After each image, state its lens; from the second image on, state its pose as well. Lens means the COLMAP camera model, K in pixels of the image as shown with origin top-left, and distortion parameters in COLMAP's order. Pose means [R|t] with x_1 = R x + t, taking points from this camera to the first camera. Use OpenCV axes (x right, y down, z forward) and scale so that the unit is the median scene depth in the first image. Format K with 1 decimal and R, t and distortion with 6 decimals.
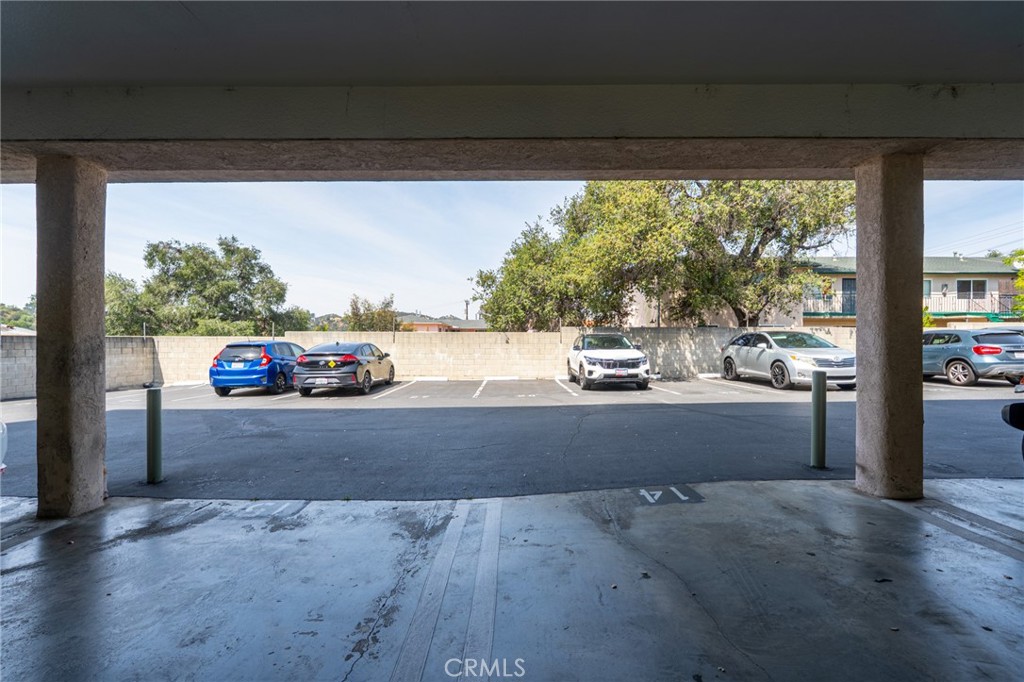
lens RADIAL K [[432.6, 0, 516.0], [0, 432.6, 342.6], [0, 0, 1]] dist [-0.003310, -0.000228]
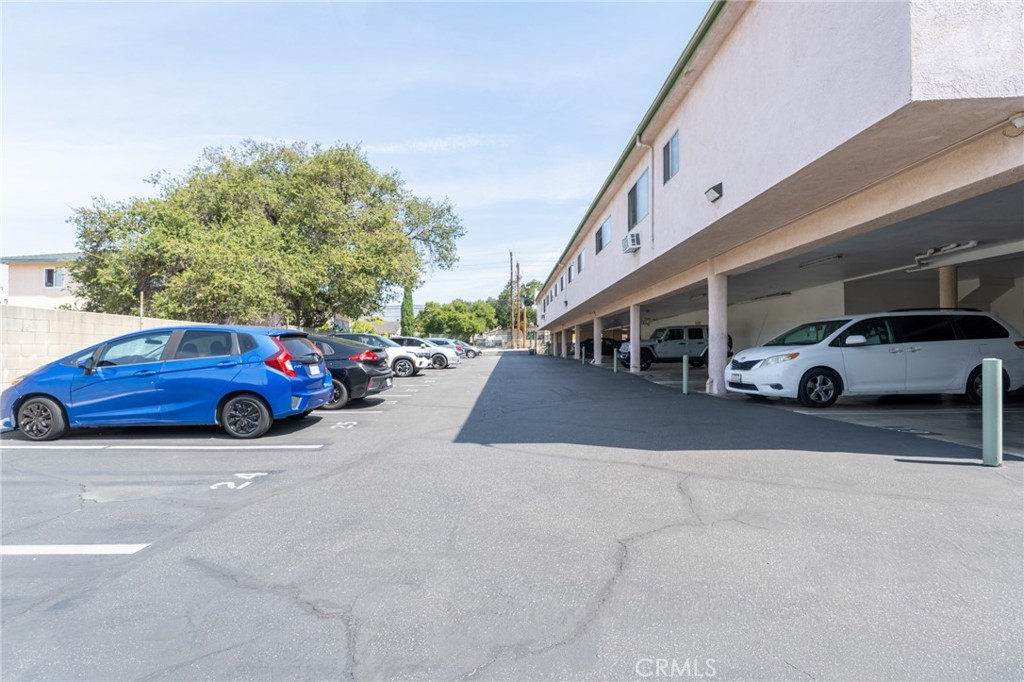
lens RADIAL K [[432.6, 0, 511.5], [0, 432.6, 345.4], [0, 0, 1]] dist [-0.003310, -0.000228]
pose [[-0.006888, 0.010441, 0.999922, -0.860562], [-0.000466, 0.999945, -0.010444, 0.018600], [-0.999976, -0.000538, -0.006883, 0.508121]]
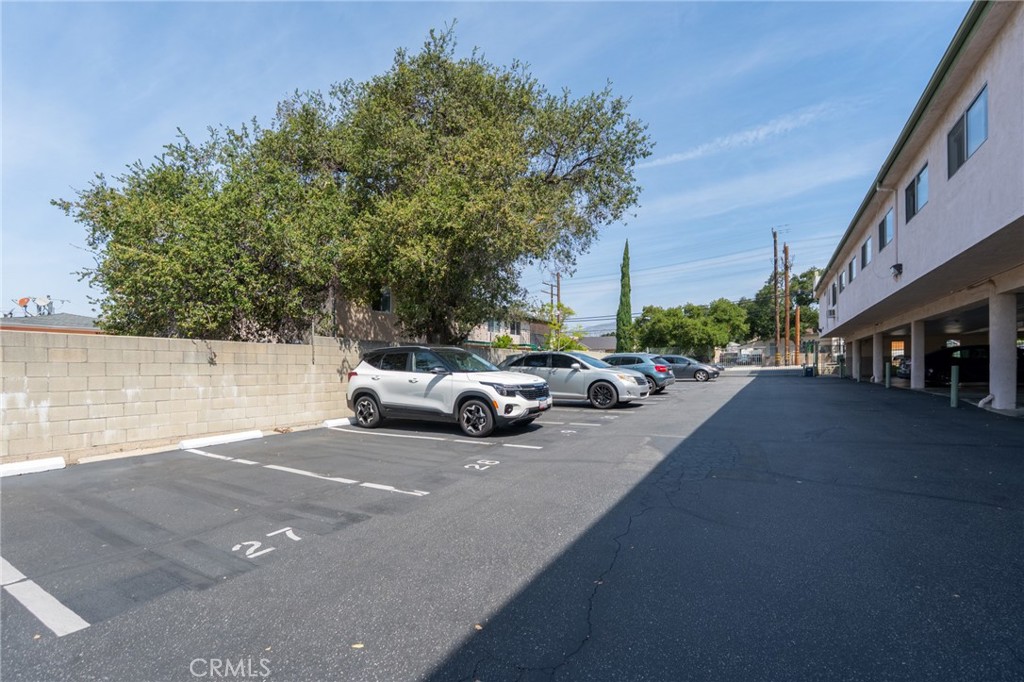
lens RADIAL K [[432.6, 0, 517.9], [0, 432.6, 367.7], [0, 0, 1]] dist [-0.003310, -0.000228]
pose [[0.515671, -0.003775, 0.856778, -0.253709], [0.004800, 0.999987, 0.001517, 0.006846], [-0.856773, 0.003330, 0.515683, 0.469984]]
